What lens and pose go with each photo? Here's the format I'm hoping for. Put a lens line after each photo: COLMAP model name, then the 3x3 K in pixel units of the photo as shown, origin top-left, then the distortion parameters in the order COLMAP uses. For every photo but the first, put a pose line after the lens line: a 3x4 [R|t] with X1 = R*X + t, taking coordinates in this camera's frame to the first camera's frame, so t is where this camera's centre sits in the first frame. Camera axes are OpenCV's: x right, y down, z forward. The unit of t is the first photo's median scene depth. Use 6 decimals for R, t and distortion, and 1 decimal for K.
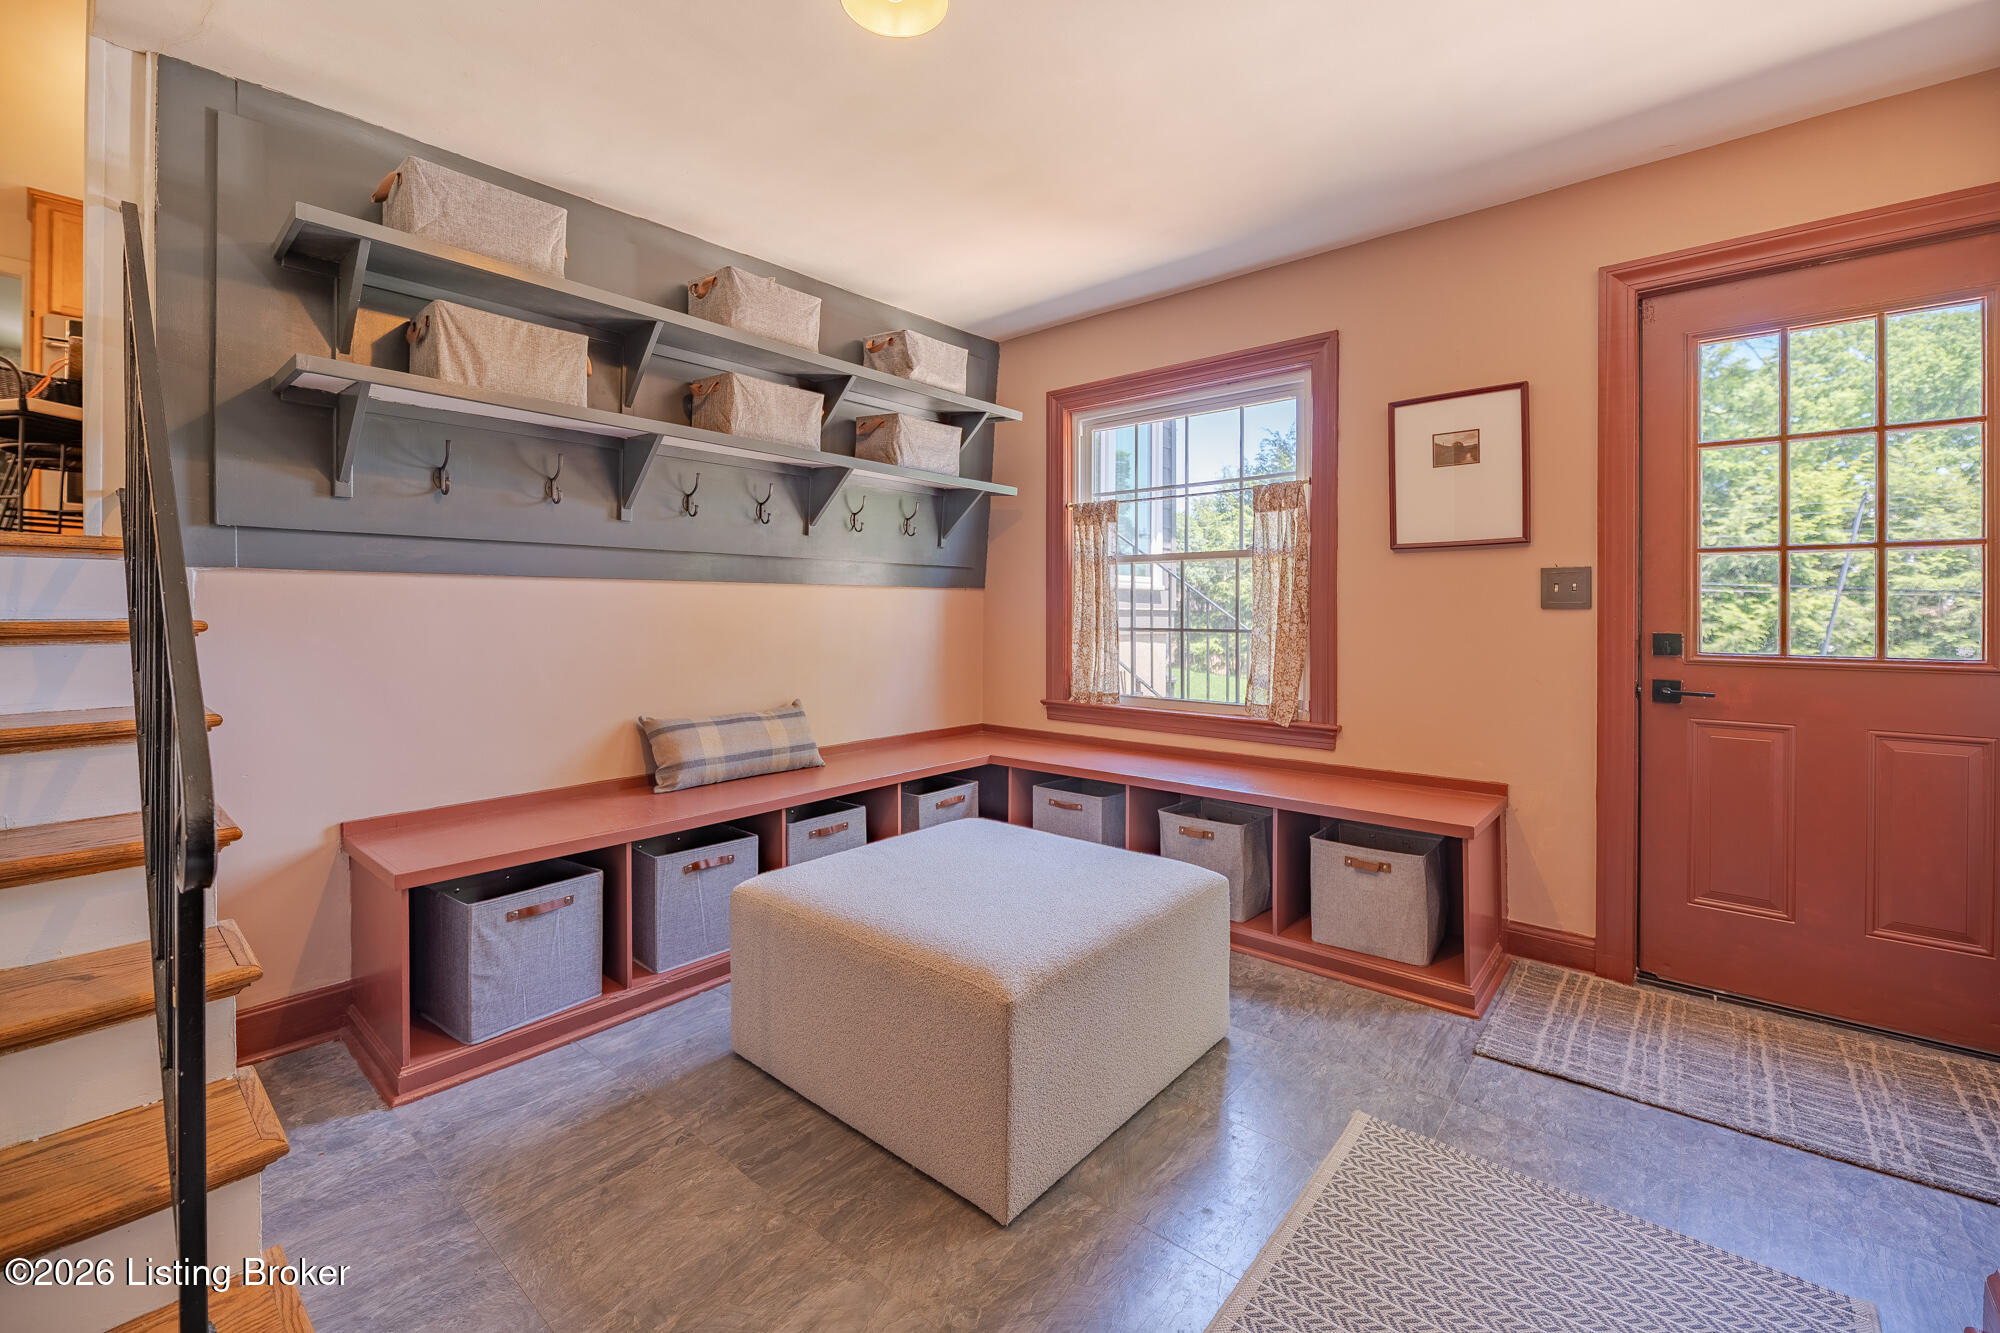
lens RADIAL K [[791.0, 0, 1040.6], [0, 791.0, 606.9], [0, 0, 1]] dist [-0.017331, -0.000103]
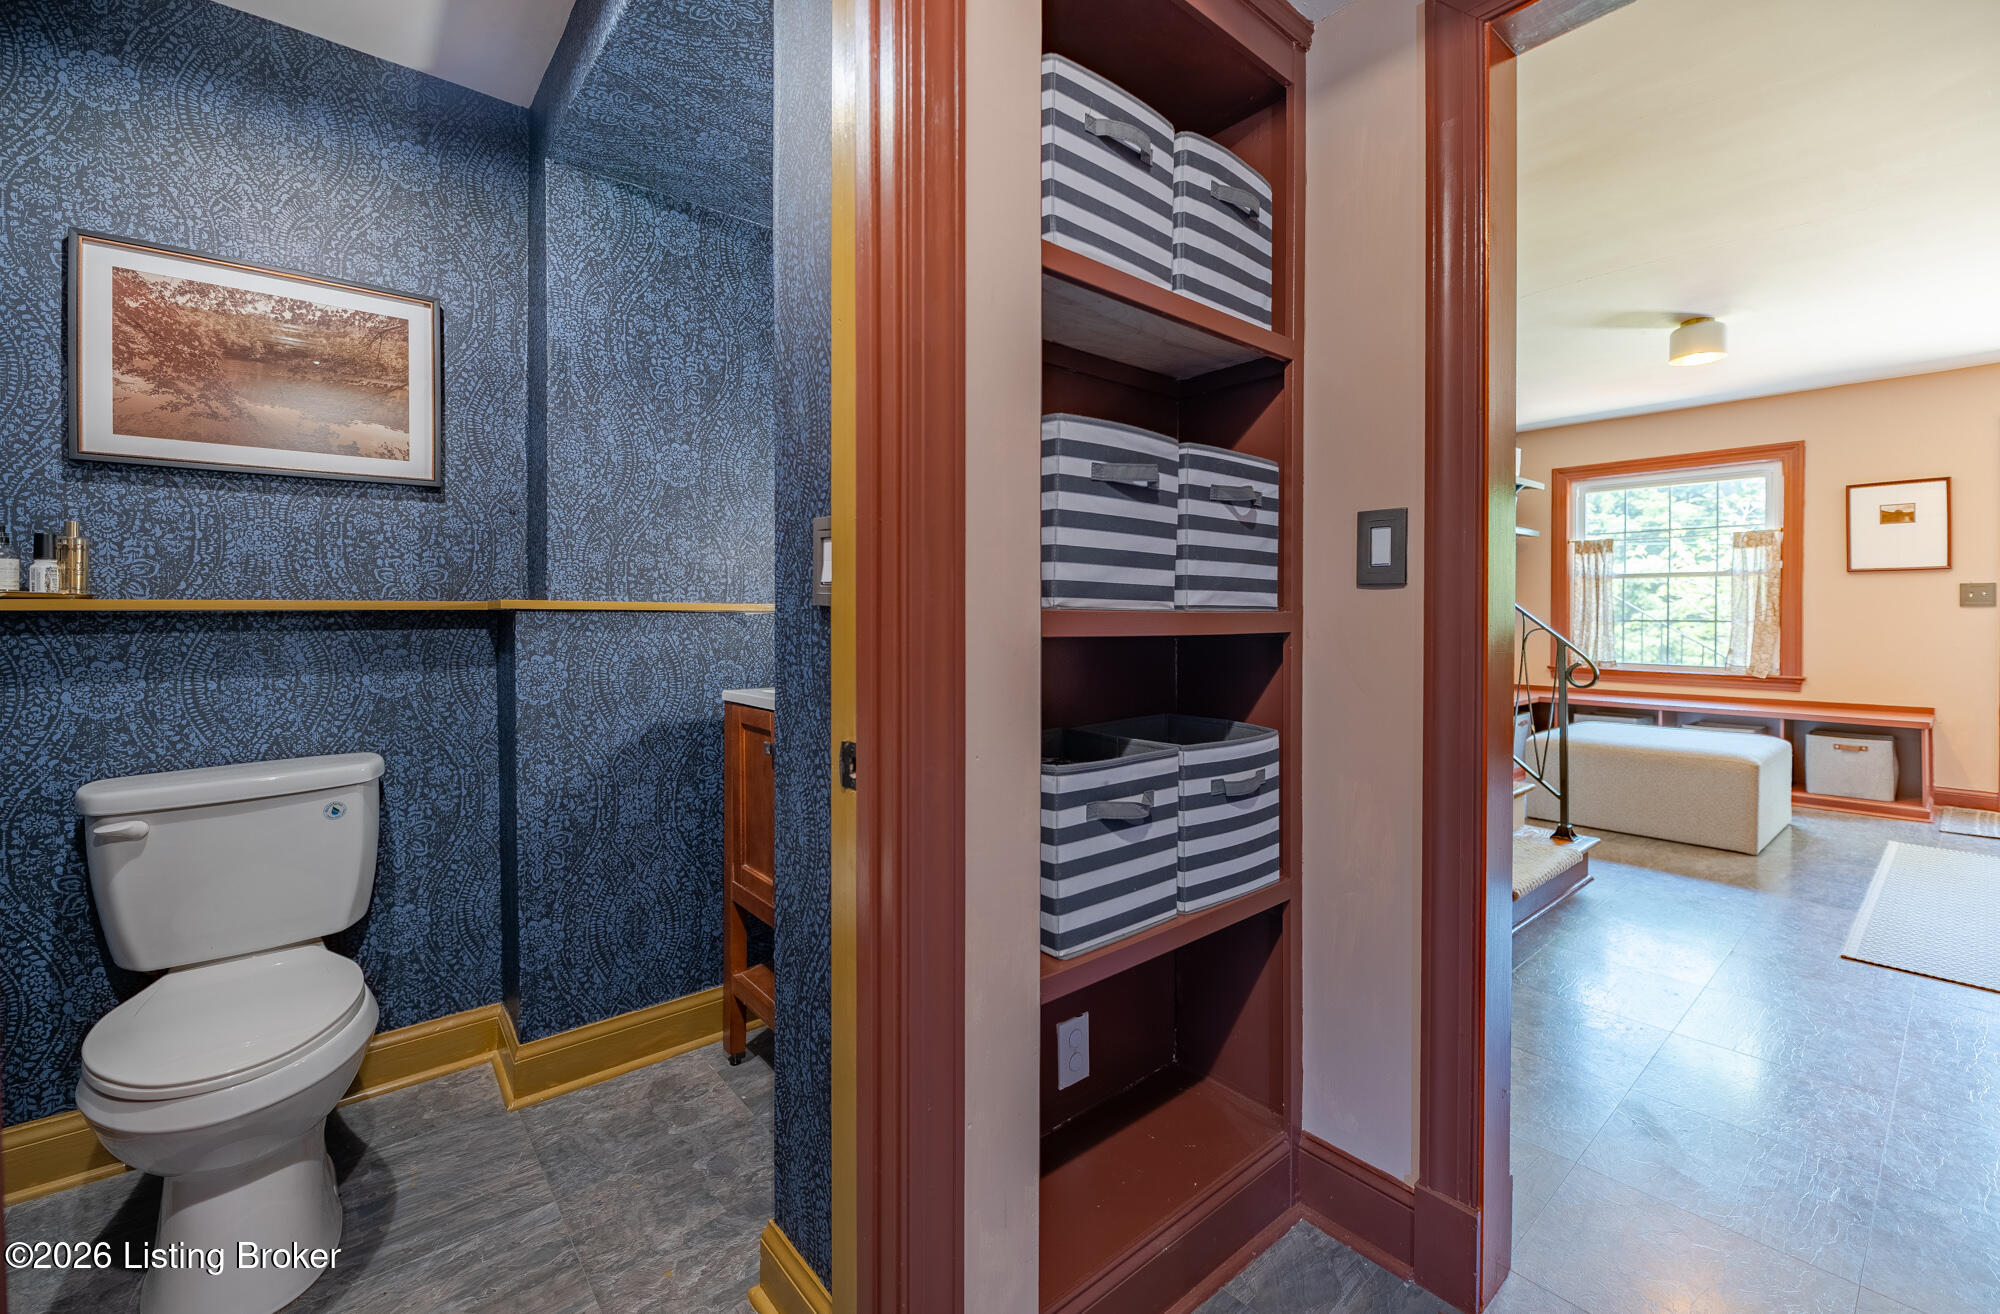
lens RADIAL K [[819.8, 0, 990.1], [0, 819.8, 617.2], [0, 0, 1]] dist [-0.013047, -0.001596]
pose [[0.984997, 0.008402, -0.172369, -1.042291], [-0.008496, 0.999964, 0.000194, 0.038247], [0.172364, 0.001274, 0.985033, -0.997314]]
